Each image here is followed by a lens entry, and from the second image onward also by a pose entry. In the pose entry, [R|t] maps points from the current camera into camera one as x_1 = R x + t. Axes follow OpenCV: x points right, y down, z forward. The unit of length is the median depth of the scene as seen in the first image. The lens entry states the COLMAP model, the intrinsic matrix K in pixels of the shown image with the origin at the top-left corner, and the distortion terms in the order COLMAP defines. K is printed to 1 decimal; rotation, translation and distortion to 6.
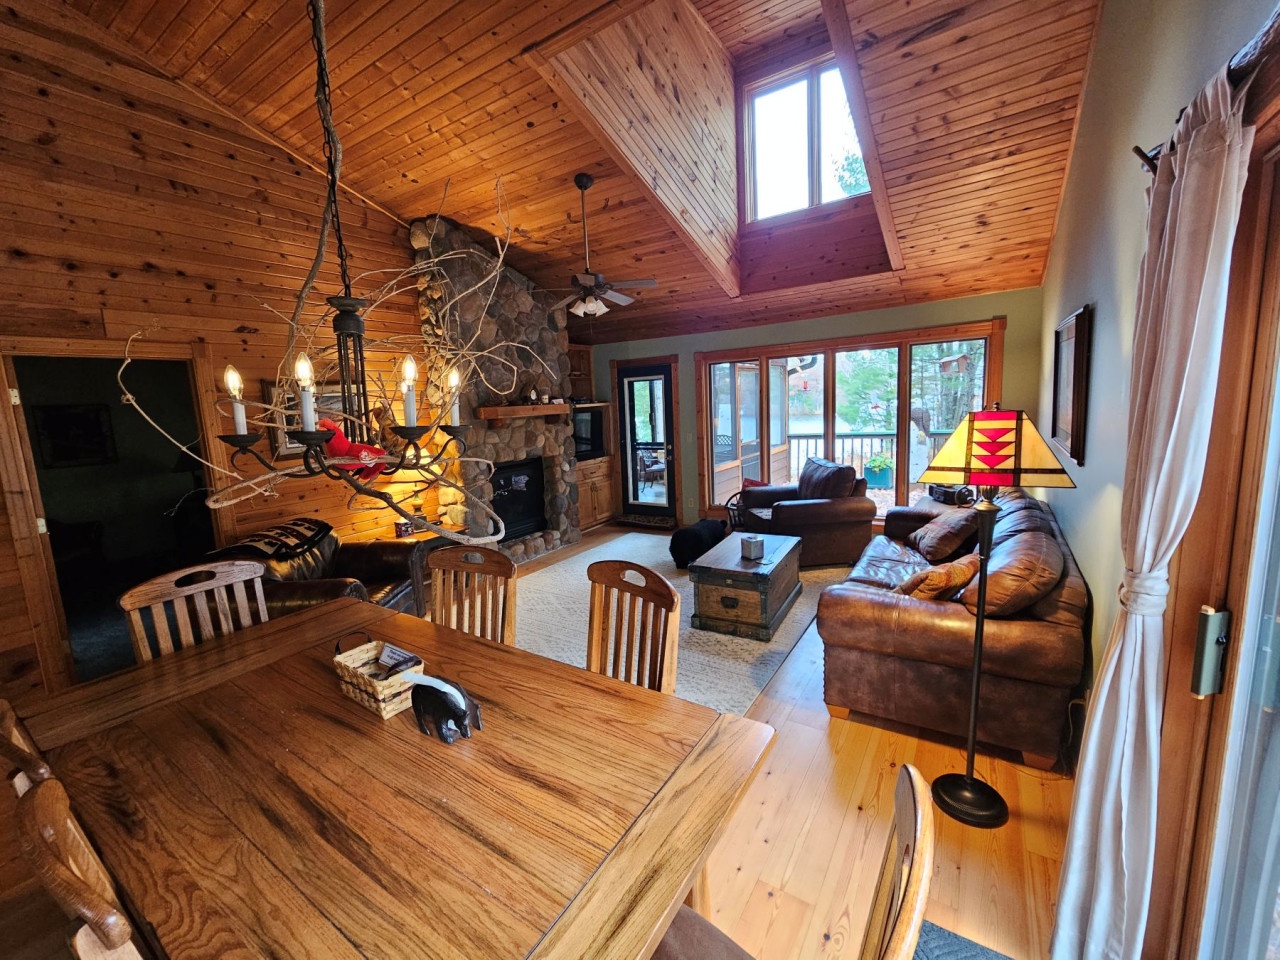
lens RADIAL K [[525.1, 0, 634.6], [0, 525.1, 480.5], [0, 0, 1]] dist [0.000837, -0.000108]
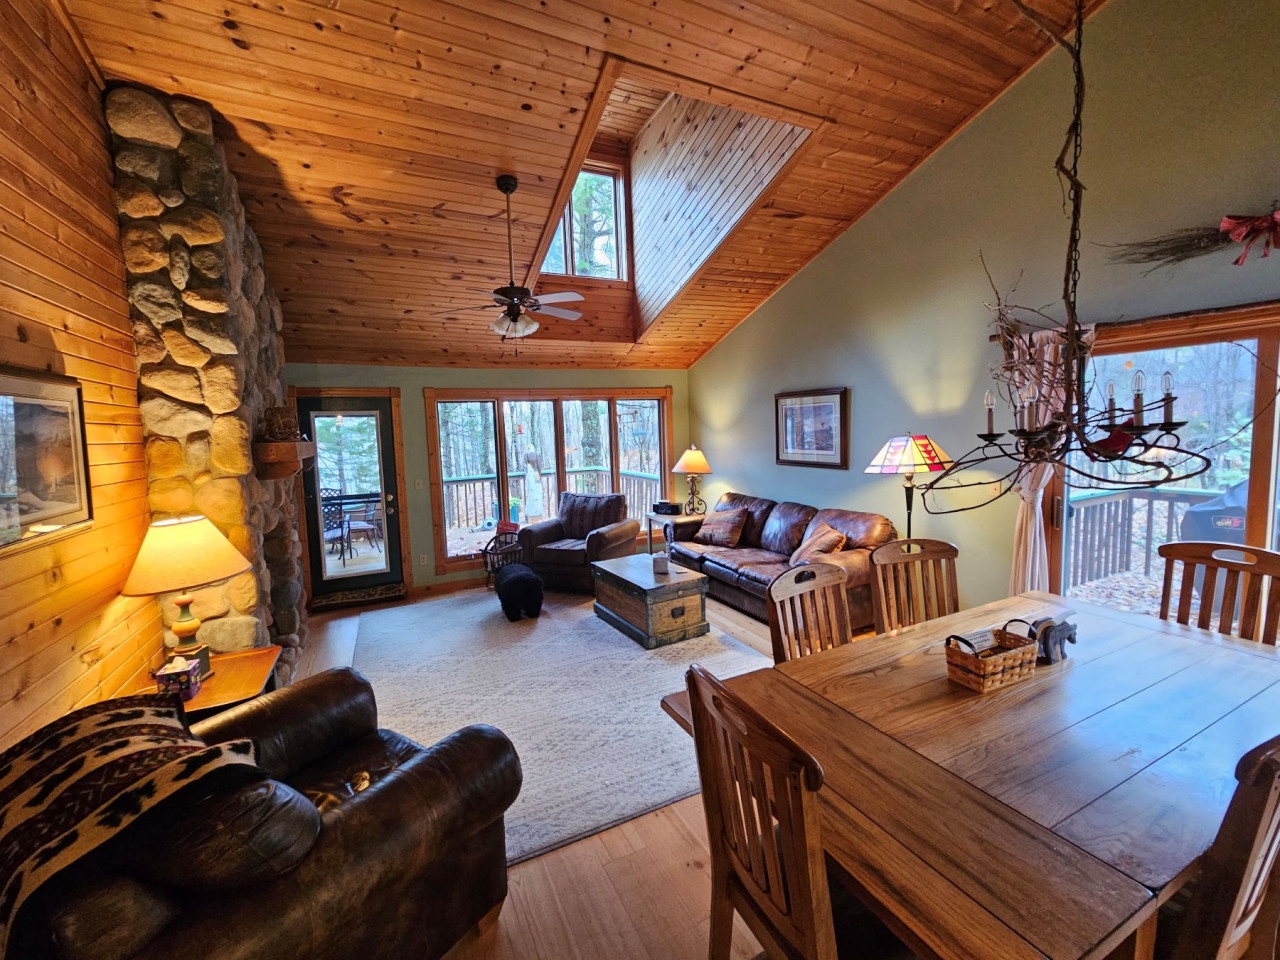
lens RADIAL K [[525.1, 0, 632.2], [0, 525.1, 477.8], [0, 0, 1]] dist [0.000837, -0.000108]
pose [[0.512181, -0.044965, 0.857700, -0.607727], [0.139824, 0.989672, -0.031613, -0.021818], [-0.847420, 0.136118, 0.513178, 0.349245]]
